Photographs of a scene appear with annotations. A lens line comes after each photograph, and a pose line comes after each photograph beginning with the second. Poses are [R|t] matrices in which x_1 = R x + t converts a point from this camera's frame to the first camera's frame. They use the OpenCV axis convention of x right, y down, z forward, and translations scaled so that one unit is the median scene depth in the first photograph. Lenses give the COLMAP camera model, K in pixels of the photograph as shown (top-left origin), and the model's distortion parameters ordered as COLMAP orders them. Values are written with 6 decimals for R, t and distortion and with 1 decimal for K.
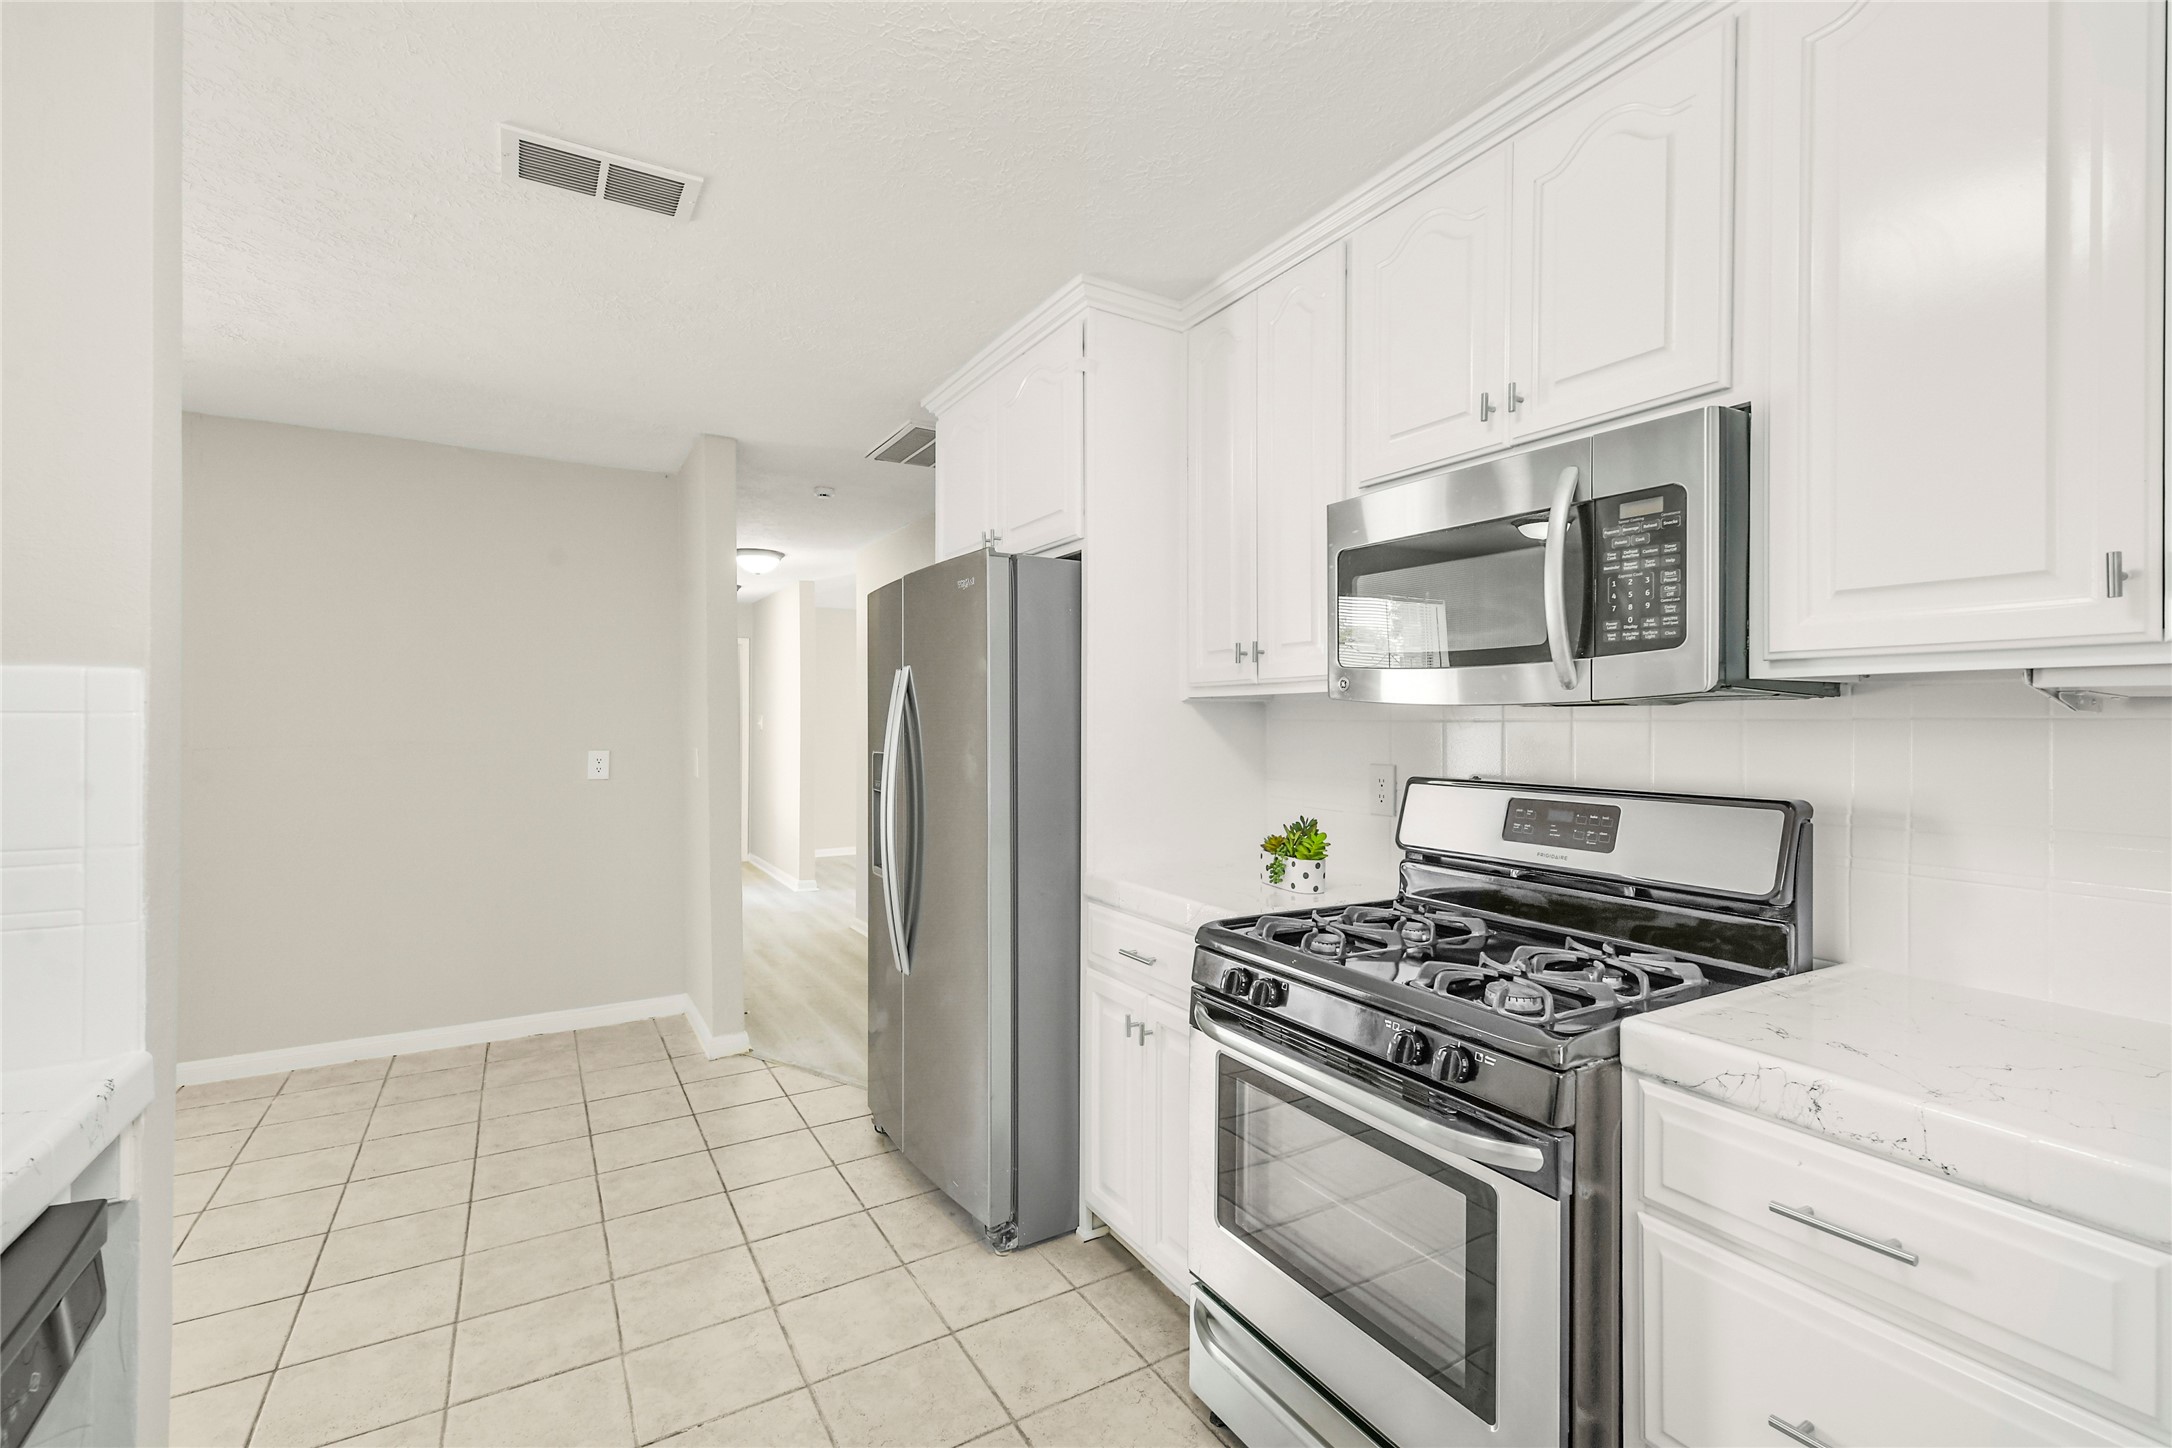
lens RADIAL K [[992.9, 0, 1161.5], [0, 992.9, 724.8], [0, 0, 1]] dist [0.001500, 0.000079]
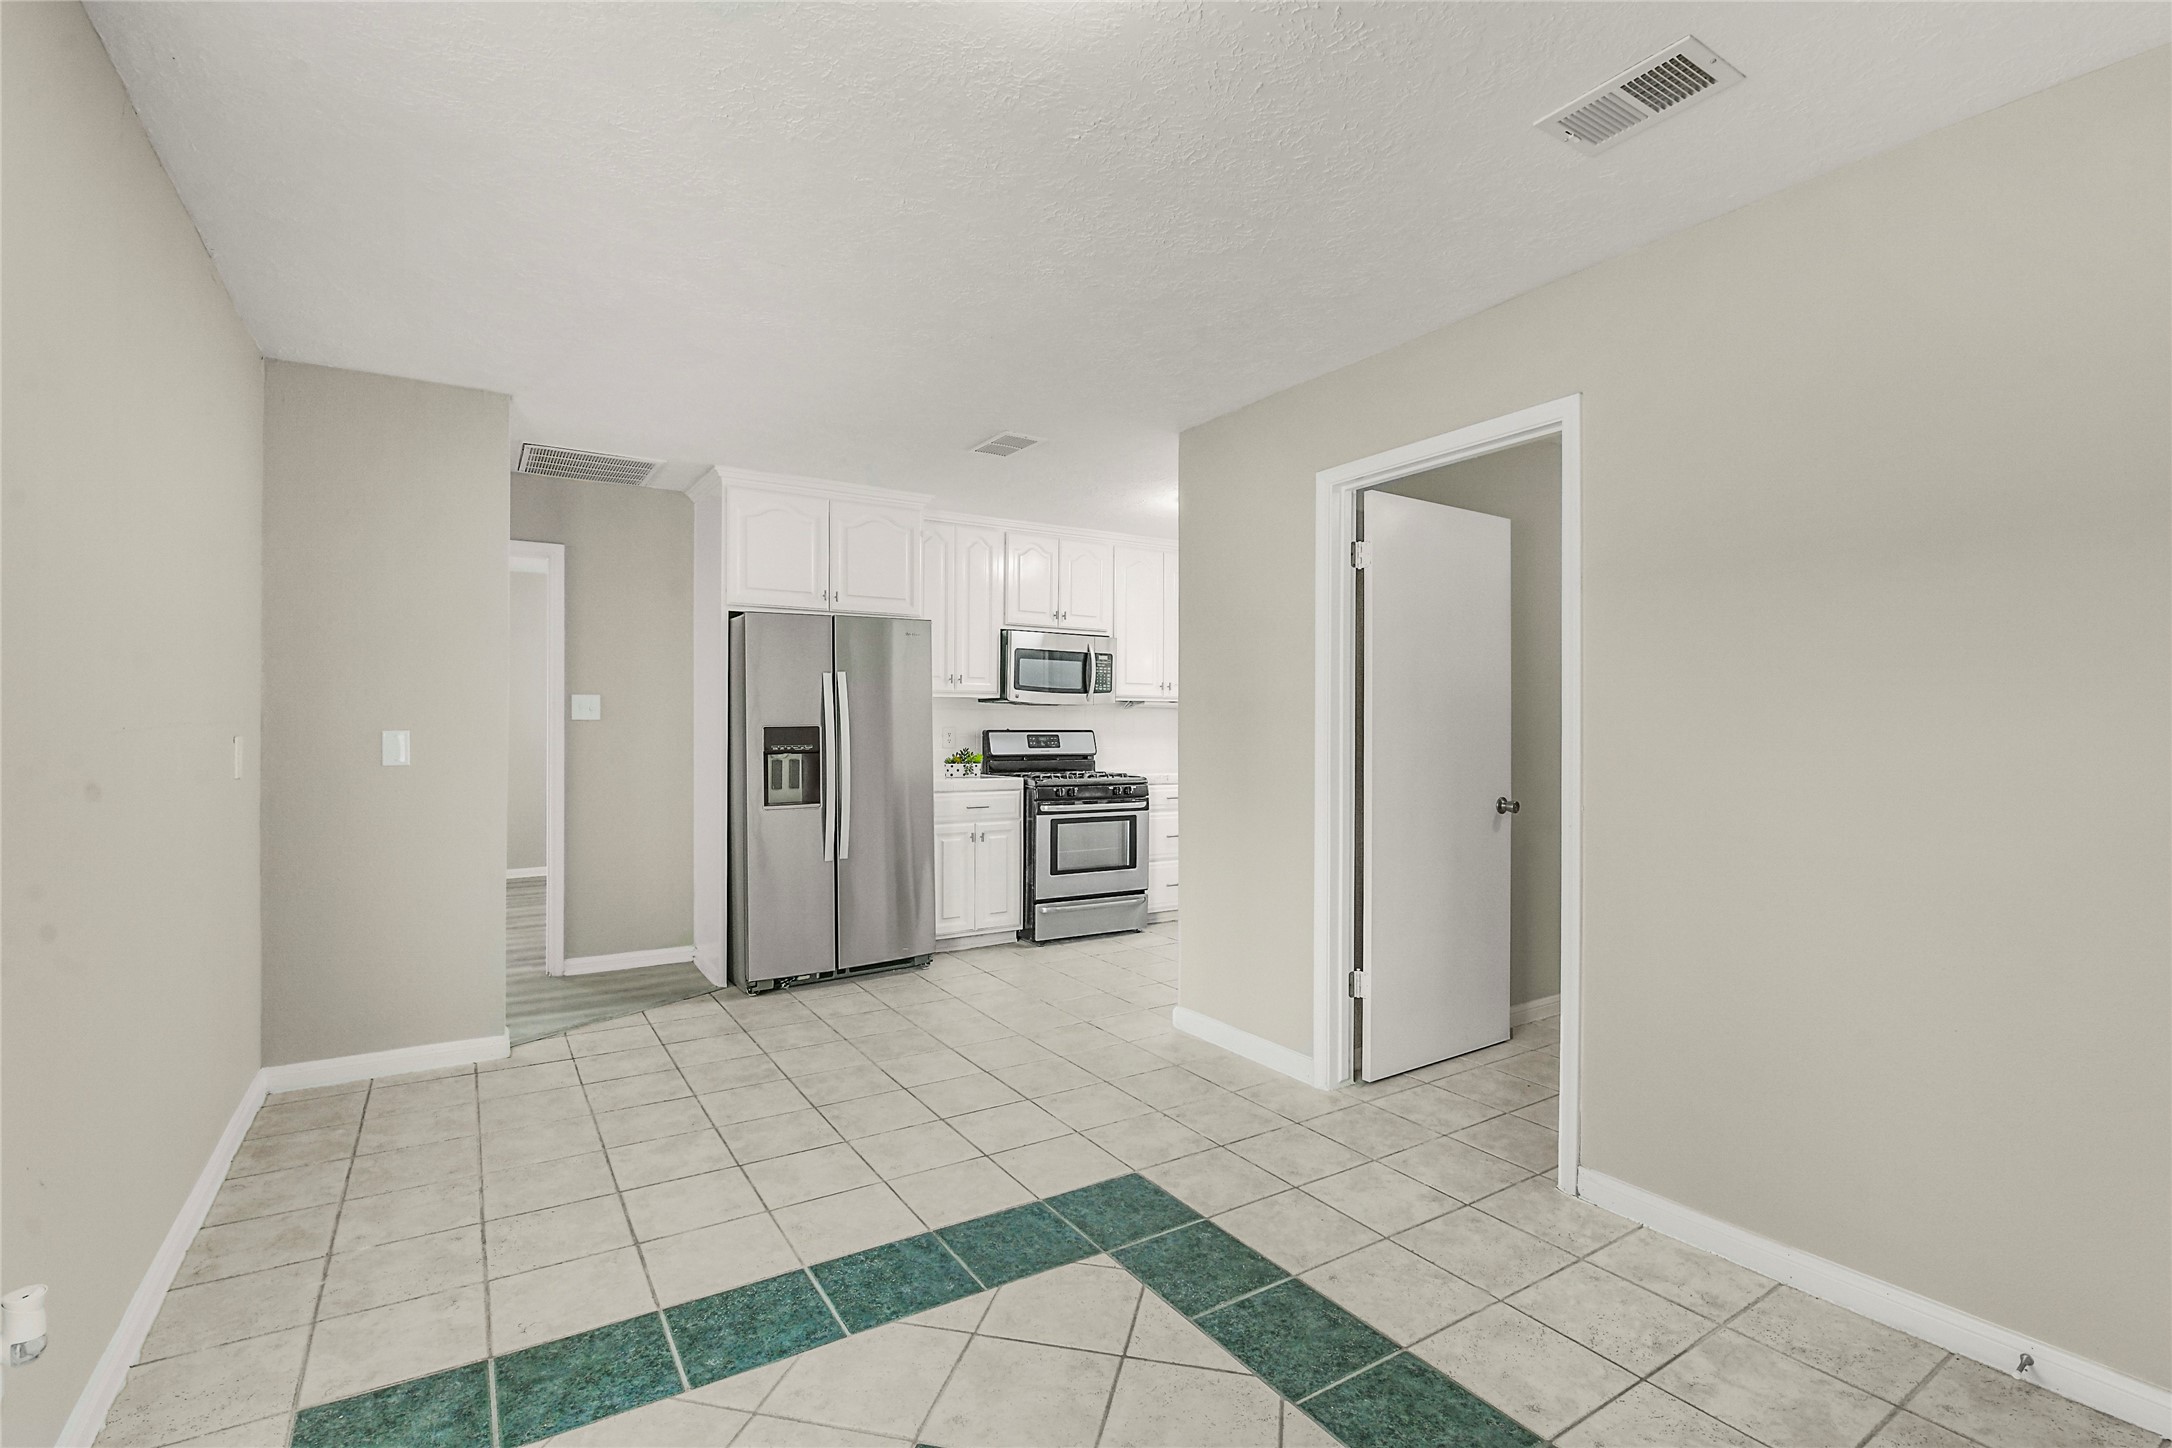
lens RADIAL K [[927.3, 0, 1086.0], [0, 927.3, 724.0], [0, 0, 1]] dist [0.000903, -0.000389]
pose [[-0.020101, 0.003891, 0.999790, -2.851365], [0.005215, 0.999979, -0.003787, 0.057869], [-0.999784, 0.005138, -0.020121, 0.981772]]
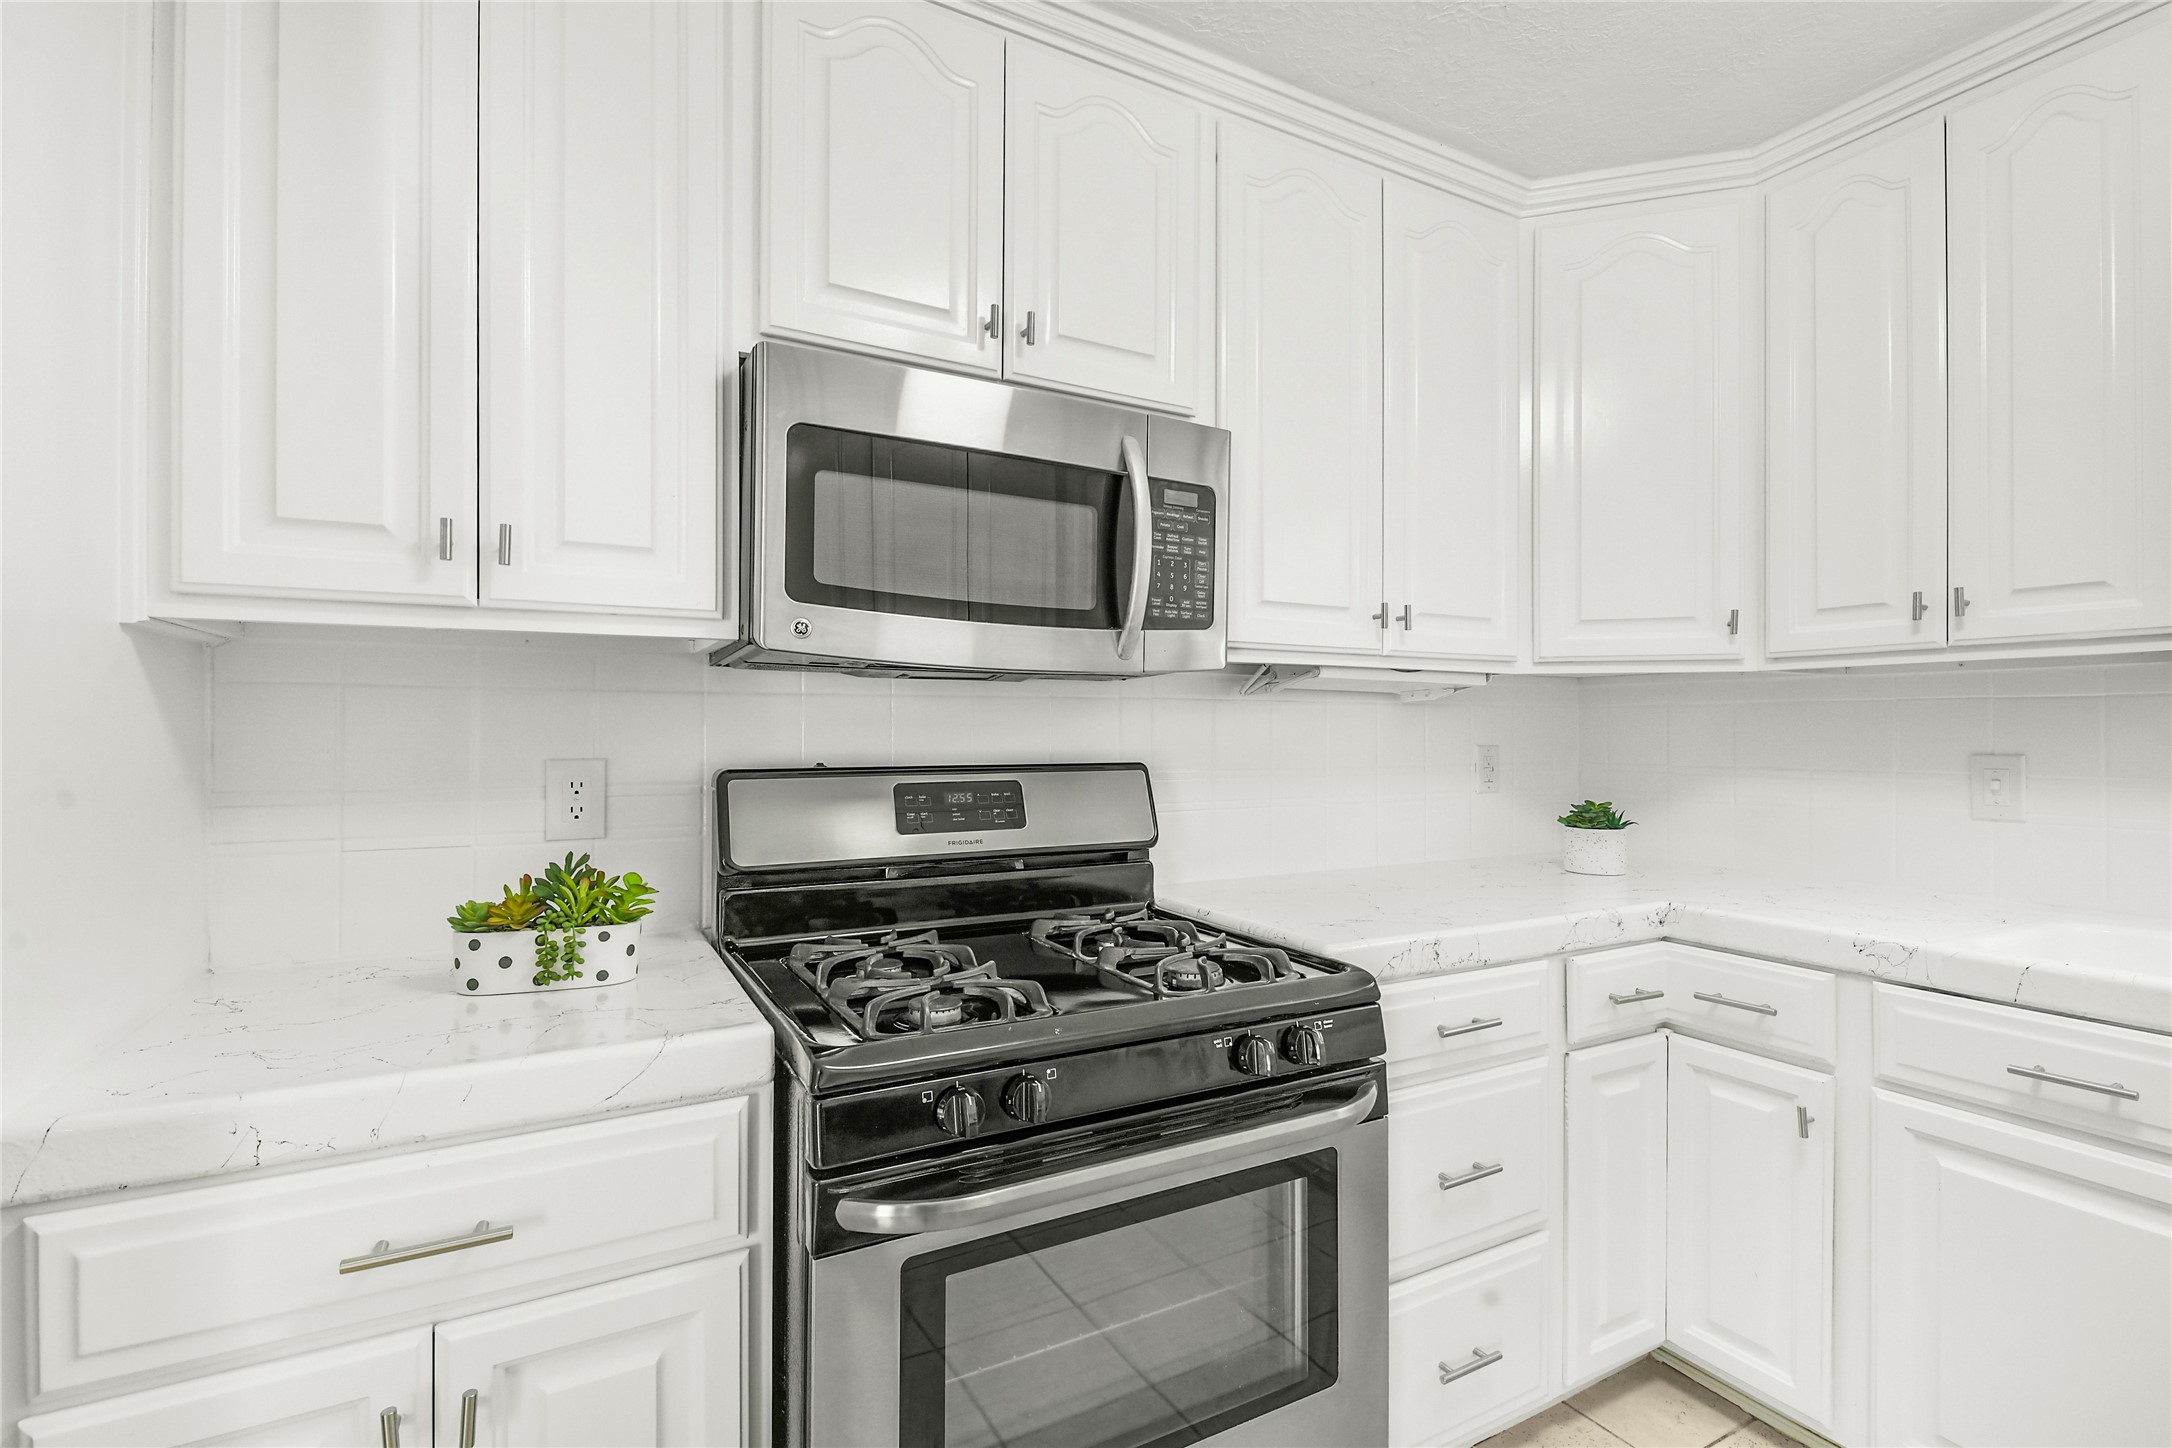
lens RADIAL K [[935.2, 0, 1055.0], [0, 935.2, 726.0], [0, 0, 1]] dist [0.010171, -0.009018]
pose [[0.093991, 0.003016, 0.995569, -0.477481], [0.002804, 0.999991, -0.003294, 0.030938], [-0.995569, 0.003101, 0.093981, 0.889718]]
